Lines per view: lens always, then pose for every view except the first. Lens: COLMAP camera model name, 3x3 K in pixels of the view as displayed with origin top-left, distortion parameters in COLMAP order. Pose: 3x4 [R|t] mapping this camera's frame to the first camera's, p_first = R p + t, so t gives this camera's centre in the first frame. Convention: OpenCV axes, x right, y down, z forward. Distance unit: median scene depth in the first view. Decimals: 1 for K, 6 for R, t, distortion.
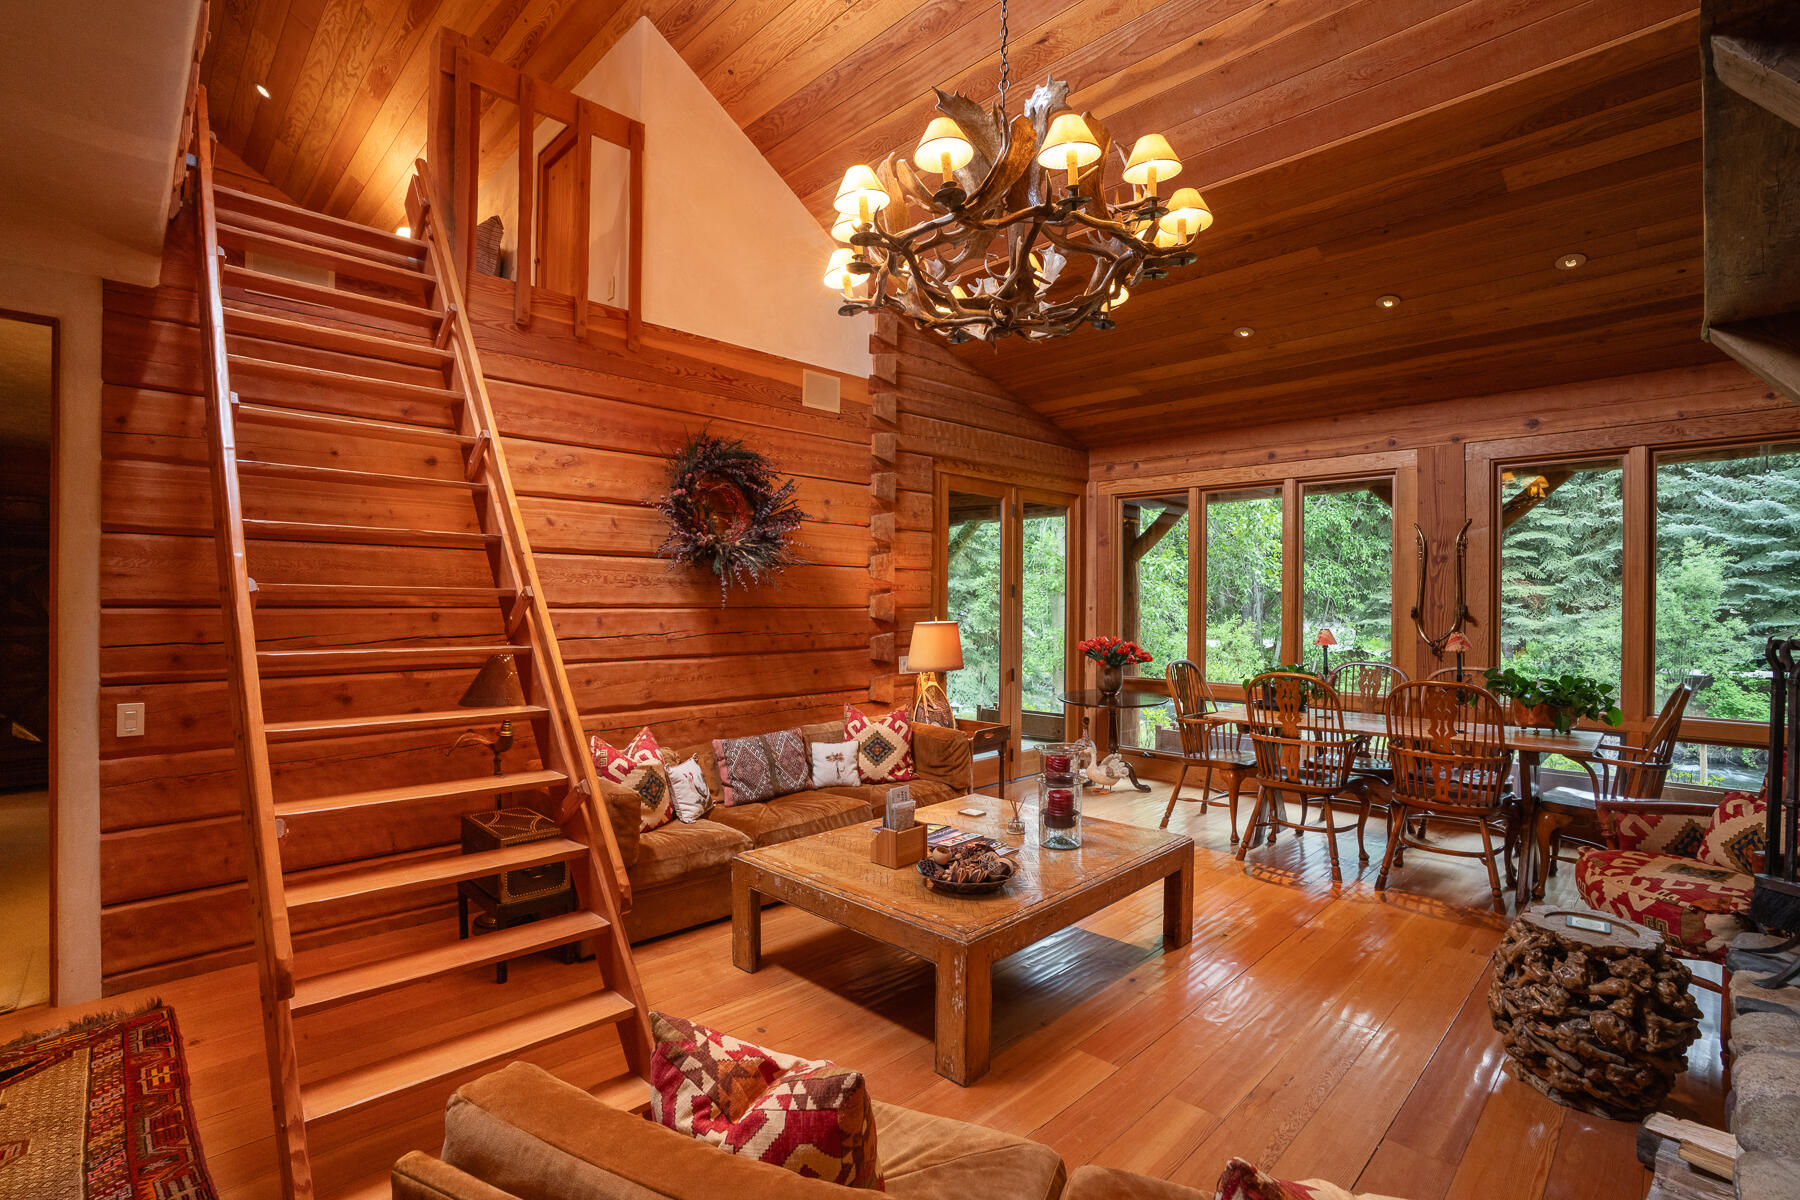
lens RADIAL K [[836.7, 0, 903.9], [0, 836.7, 600.8], [0, 0, 1]] dist [-0.003935, -0.000368]
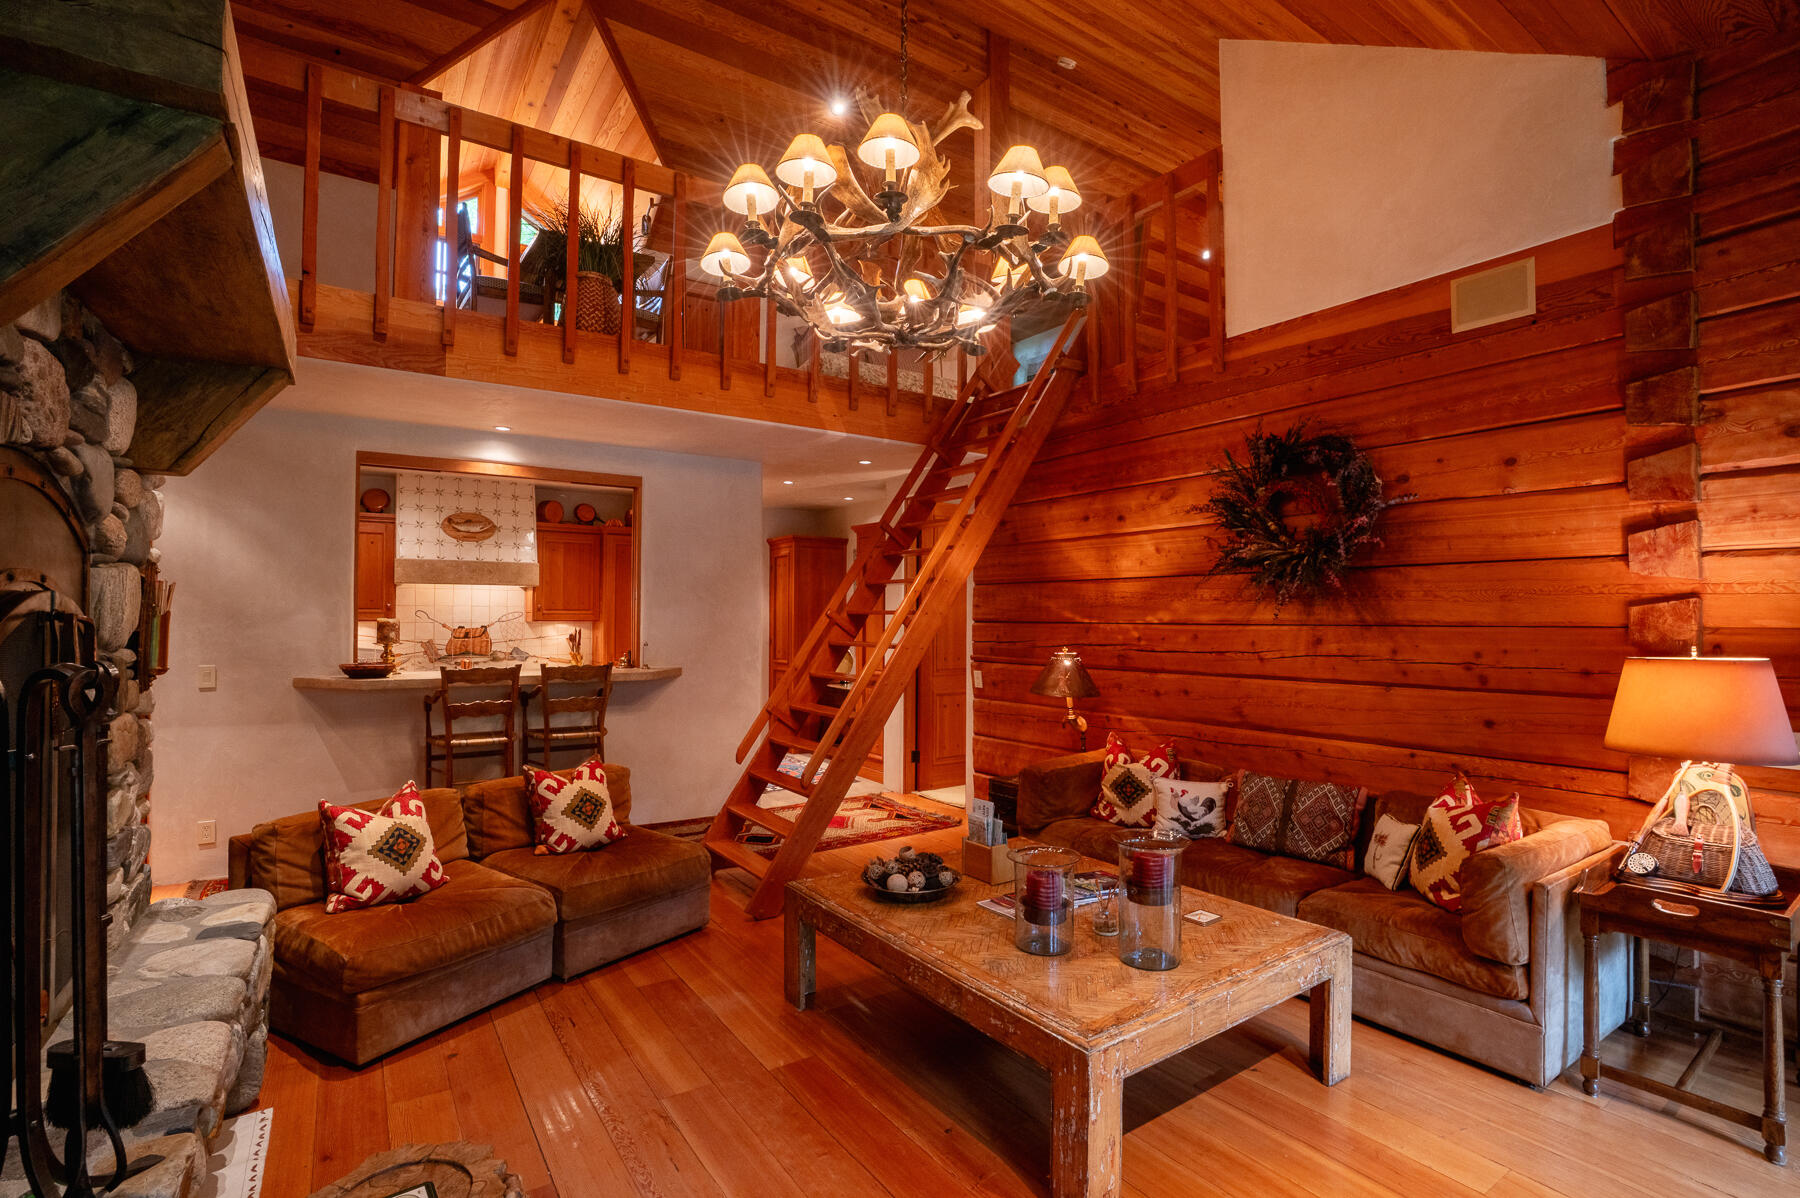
lens RADIAL K [[836.7, 0, 904.3], [0, 836.7, 604.2], [0, 0, 1]] dist [-0.003935, -0.000368]
pose [[-0.149007, -0.020987, -0.988613, 0.671088], [-0.002319, 0.999779, -0.020875, 0.005764], [0.988833, -0.000818, -0.149023, 0.703343]]
